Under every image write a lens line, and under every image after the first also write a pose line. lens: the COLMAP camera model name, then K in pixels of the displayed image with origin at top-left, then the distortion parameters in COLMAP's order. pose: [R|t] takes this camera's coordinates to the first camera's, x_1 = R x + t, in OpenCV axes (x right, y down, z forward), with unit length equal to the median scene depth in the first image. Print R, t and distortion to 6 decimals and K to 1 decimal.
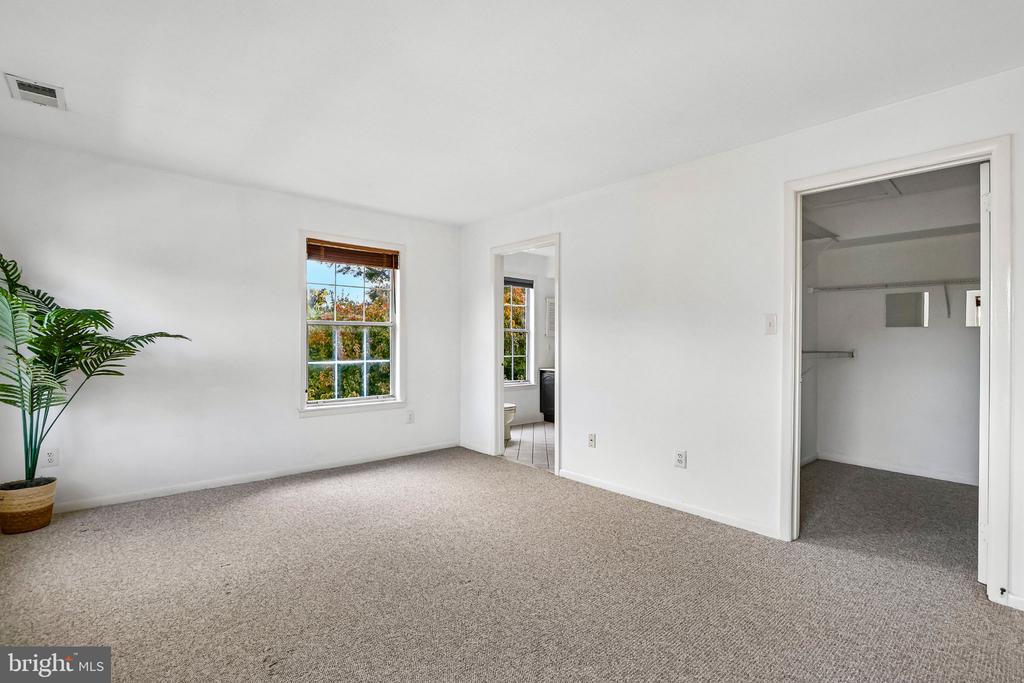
lens RADIAL K [[472.0, 0, 508.3], [0, 472.0, 344.5], [0, 0, 1]] dist [-0.018129, 0.002009]
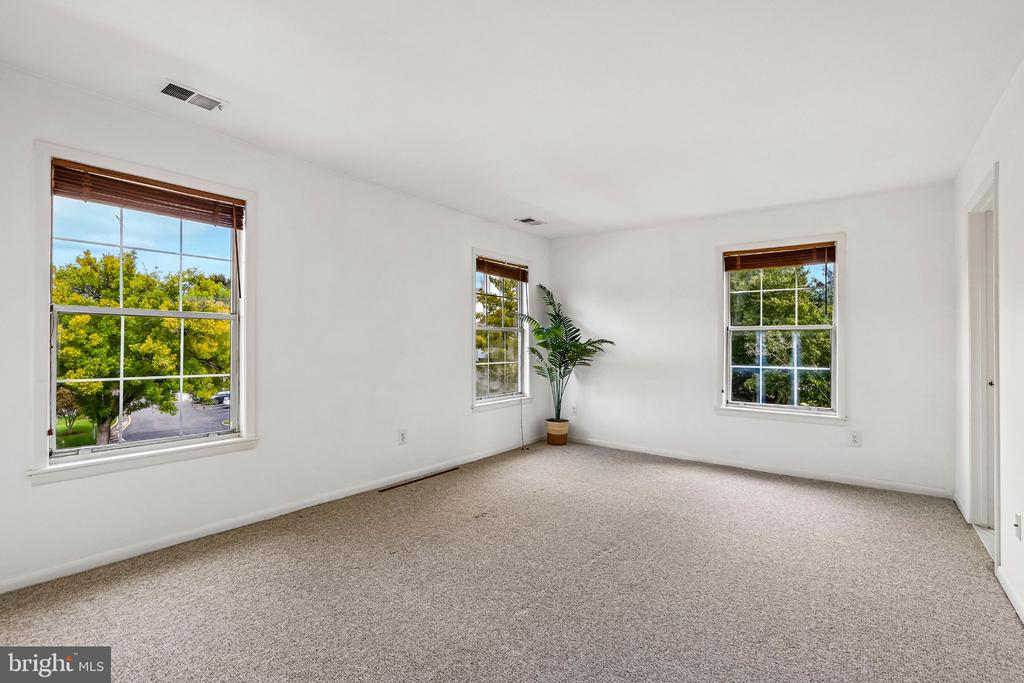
lens RADIAL K [[472.0, 0, 507.8], [0, 472.0, 346.5], [0, 0, 1]] dist [-0.018129, 0.002009]
pose [[0.196759, 0.003571, -0.980445, 0.555595], [-0.014617, 0.999893, 0.000709, 0.001003], [0.980343, 0.014191, 0.196790, 0.289643]]
